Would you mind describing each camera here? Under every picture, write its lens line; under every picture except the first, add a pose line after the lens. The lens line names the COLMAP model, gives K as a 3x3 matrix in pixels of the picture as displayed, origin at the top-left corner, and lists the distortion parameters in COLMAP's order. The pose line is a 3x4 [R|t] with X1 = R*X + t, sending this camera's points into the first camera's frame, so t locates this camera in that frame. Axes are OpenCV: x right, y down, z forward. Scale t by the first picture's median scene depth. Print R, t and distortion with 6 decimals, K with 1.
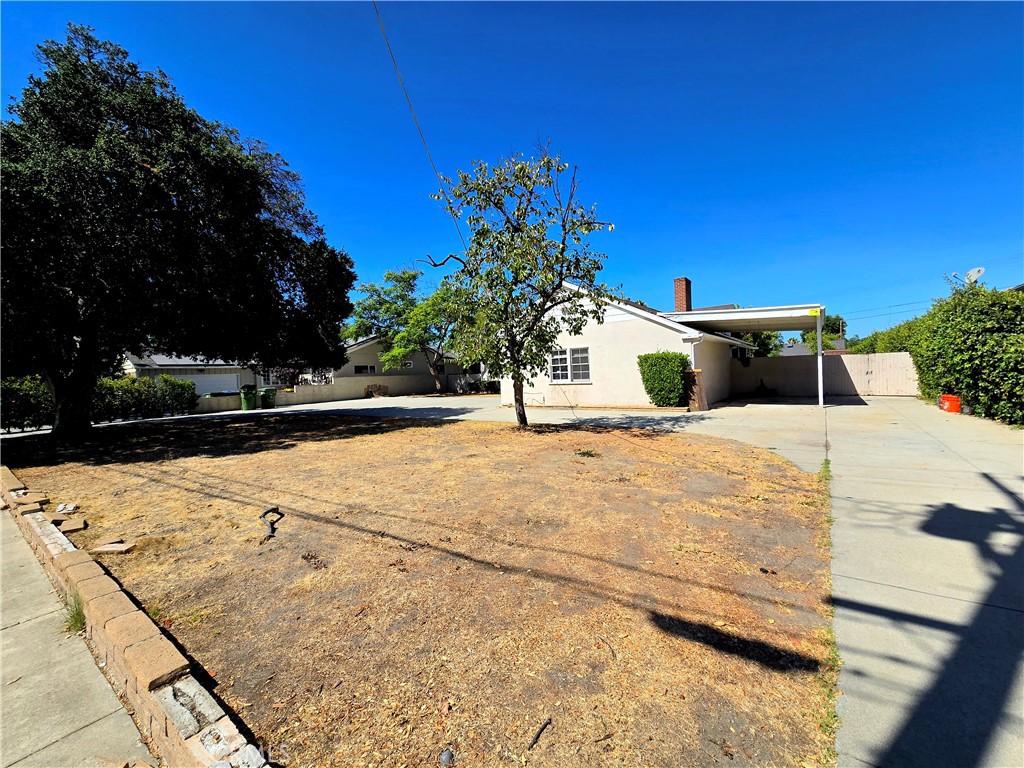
lens RADIAL K [[420.5, 0, 512.0], [0, 420.5, 384.0], [0, 0, 1]] dist [0.016646, -0.000049]
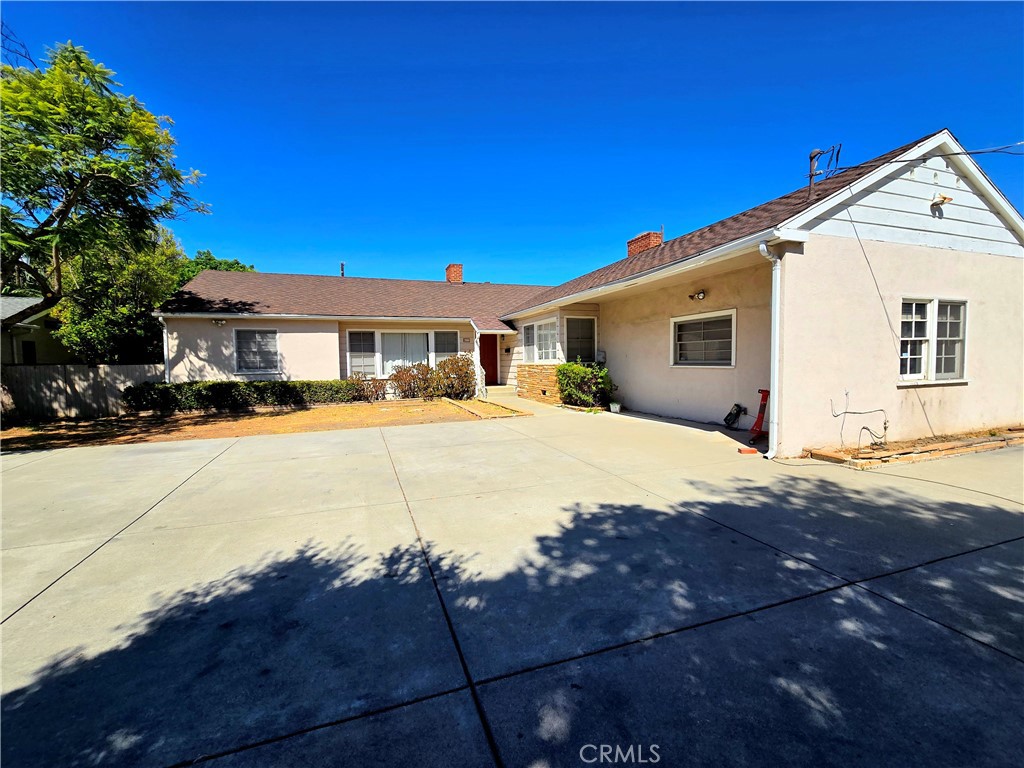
lens RADIAL K [[420.5, 0, 512.0], [0, 420.5, 384.0], [0, 0, 1]] dist [0.016646, -0.000049]
pose [[0.561234, -0.017560, 0.827471, -0.217217], [0.014141, 0.999832, 0.011627, -0.005312], [-0.827536, 0.005175, 0.561388, 0.528460]]
